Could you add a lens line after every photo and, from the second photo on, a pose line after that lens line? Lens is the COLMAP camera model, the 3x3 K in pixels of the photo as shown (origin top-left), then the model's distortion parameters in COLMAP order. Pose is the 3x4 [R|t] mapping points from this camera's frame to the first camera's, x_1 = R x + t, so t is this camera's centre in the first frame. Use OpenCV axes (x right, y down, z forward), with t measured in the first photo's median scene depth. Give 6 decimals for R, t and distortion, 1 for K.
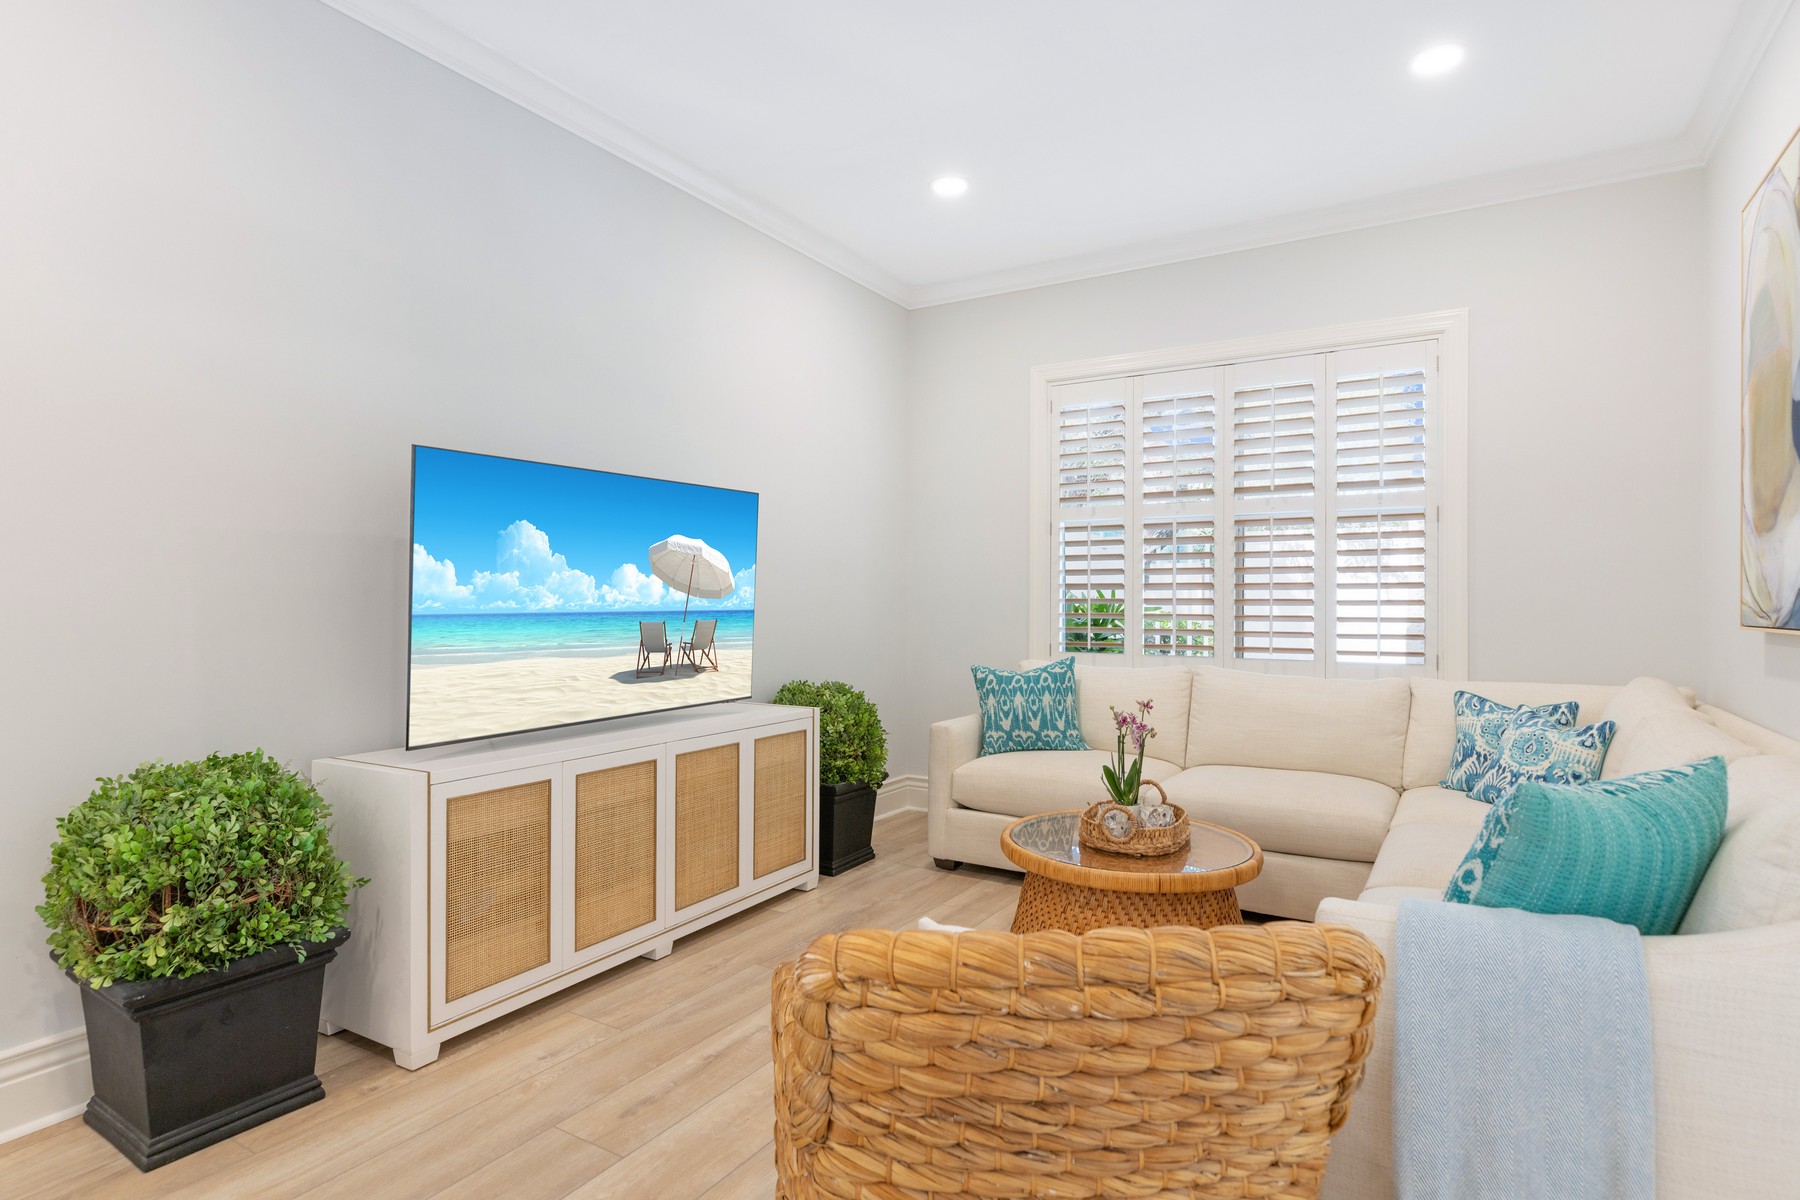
lens RADIAL K [[936.0, 0, 900.0], [0, 936.0, 600.0], [0, 0, 1]] dist [-0.000399, -0.000634]
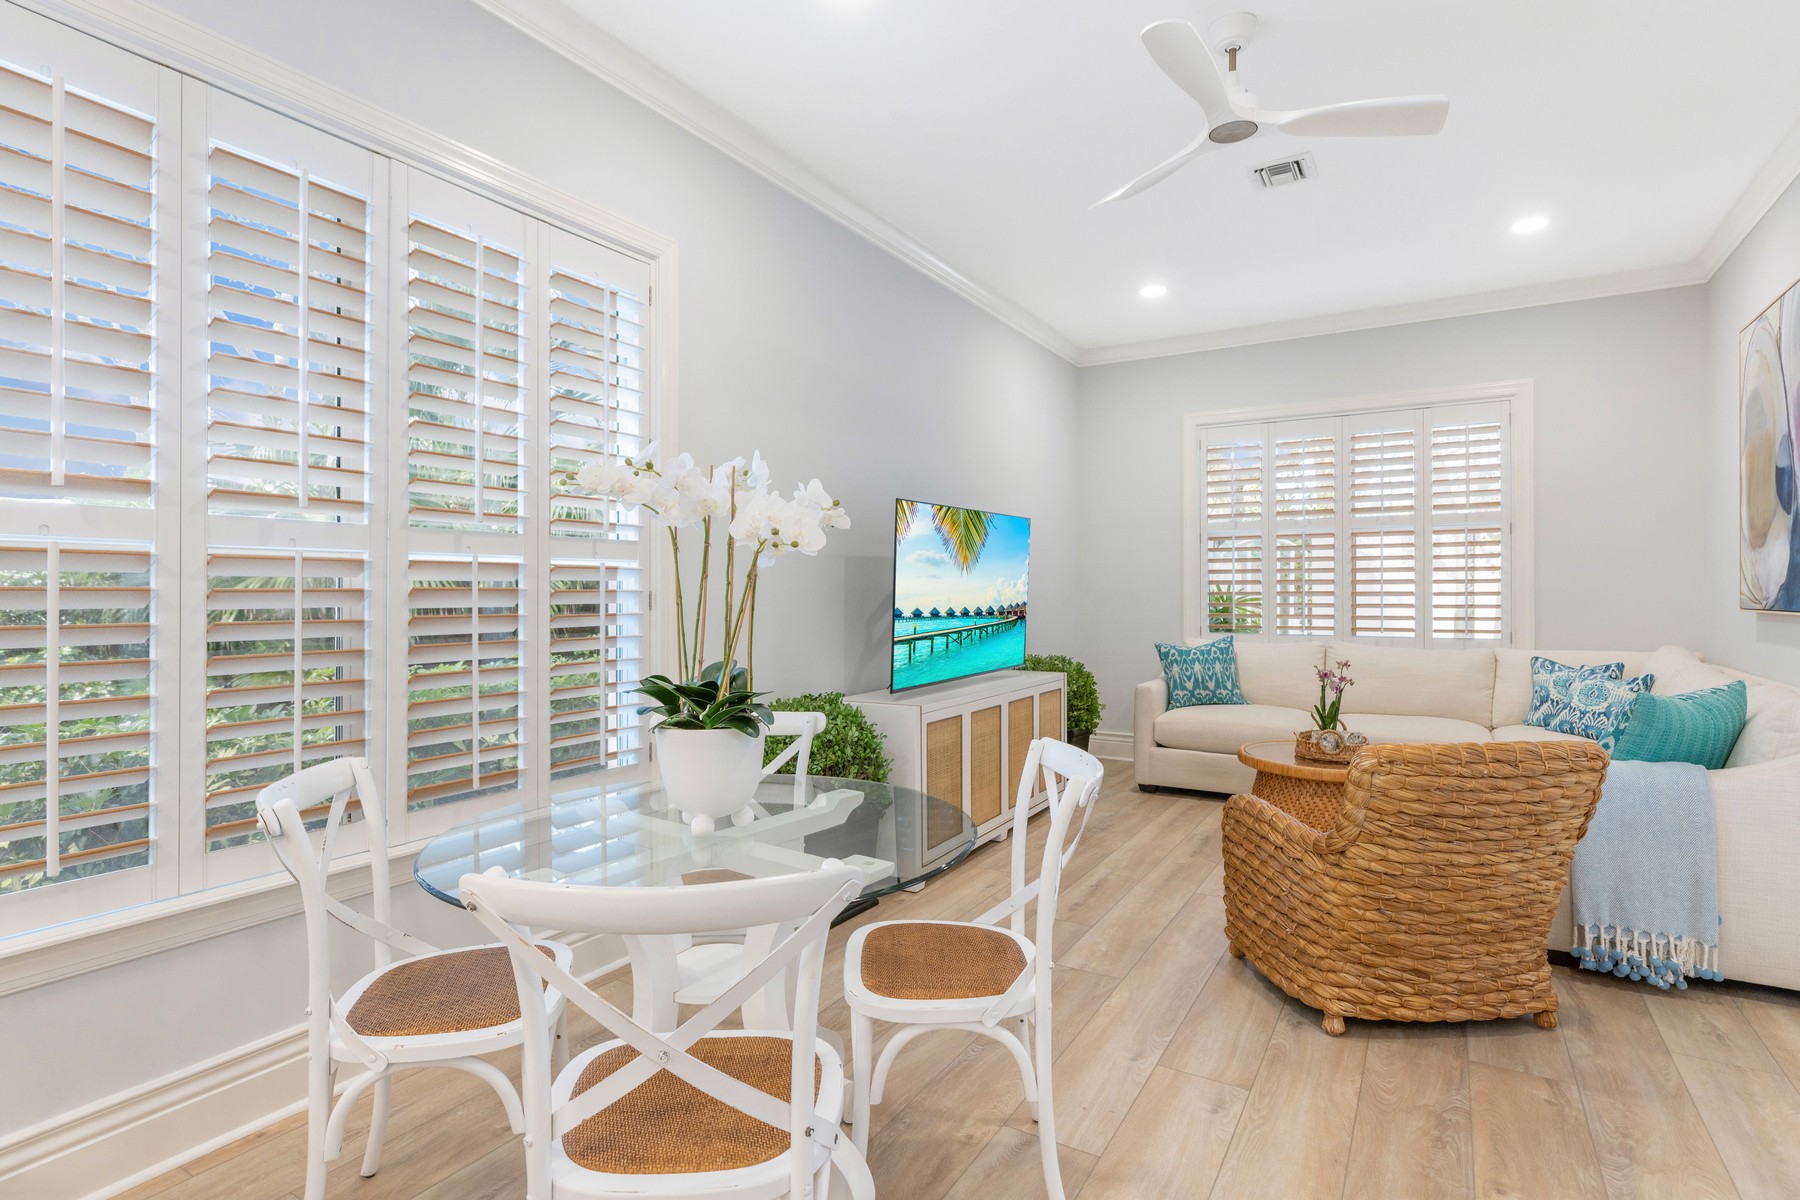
lens RADIAL K [[903.5, 0, 895.4], [0, 903.5, 591.2], [0, 0, 1]] dist [-0.001041, -0.000127]
pose [[0.999981, -0.006212, 0.000150, -0.446709], [0.006212, 0.999980, 0.000955, -0.010242], [-0.000156, -0.000954, 1.000000, -0.438303]]
